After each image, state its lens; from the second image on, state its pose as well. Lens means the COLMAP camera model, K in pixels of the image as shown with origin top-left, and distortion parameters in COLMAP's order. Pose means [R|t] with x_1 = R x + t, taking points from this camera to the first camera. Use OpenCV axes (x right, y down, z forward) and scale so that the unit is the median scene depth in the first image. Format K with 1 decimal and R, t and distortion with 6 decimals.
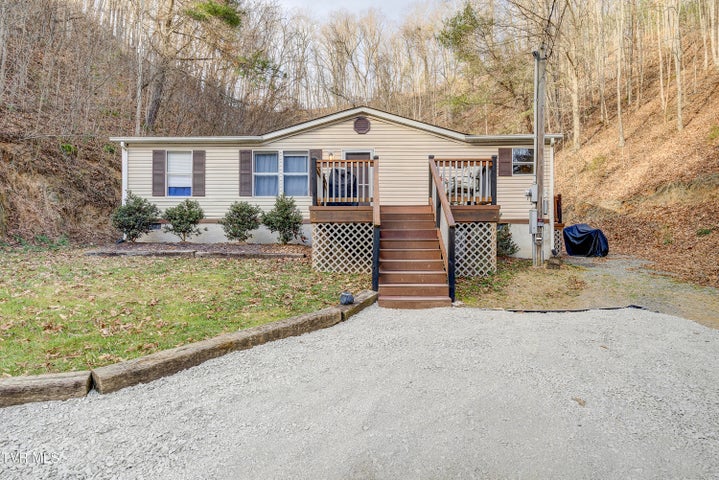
lens RADIAL K [[422.1, 0, 361.2], [0, 422.1, 239.7], [0, 0, 1]] dist [0.003327, 0.000271]
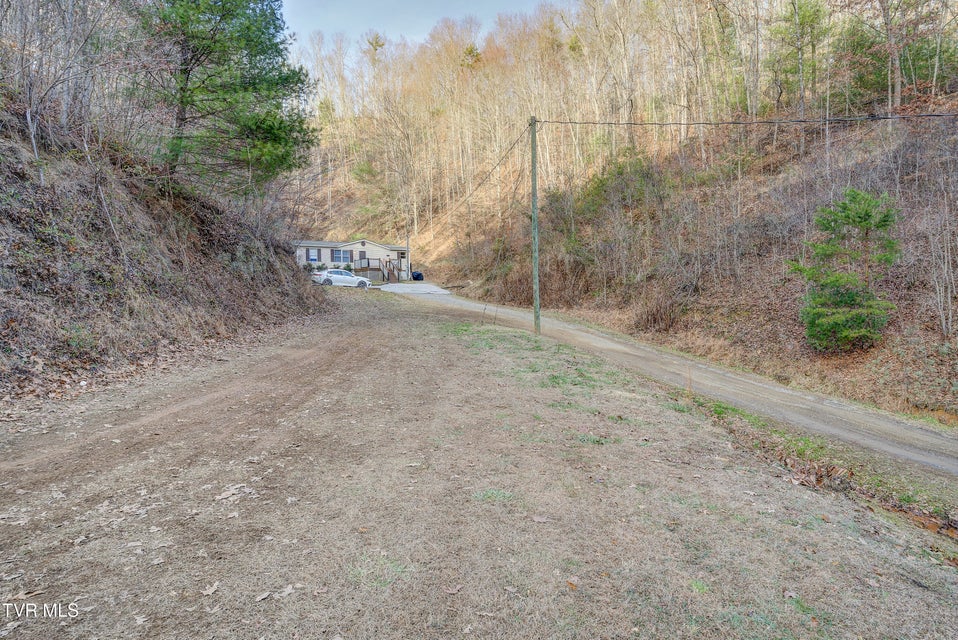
lens RADIAL K [[562.4, 0, 480.0], [0, 562.4, 318.4], [0, 0, 1]] dist [0.003327, 0.000271]
pose [[0.836563, -0.028558, 0.547126, -1.841919], [0.001312, 0.998742, 0.050126, 0.135951], [-0.547870, -0.041216, 0.835548, -3.676086]]
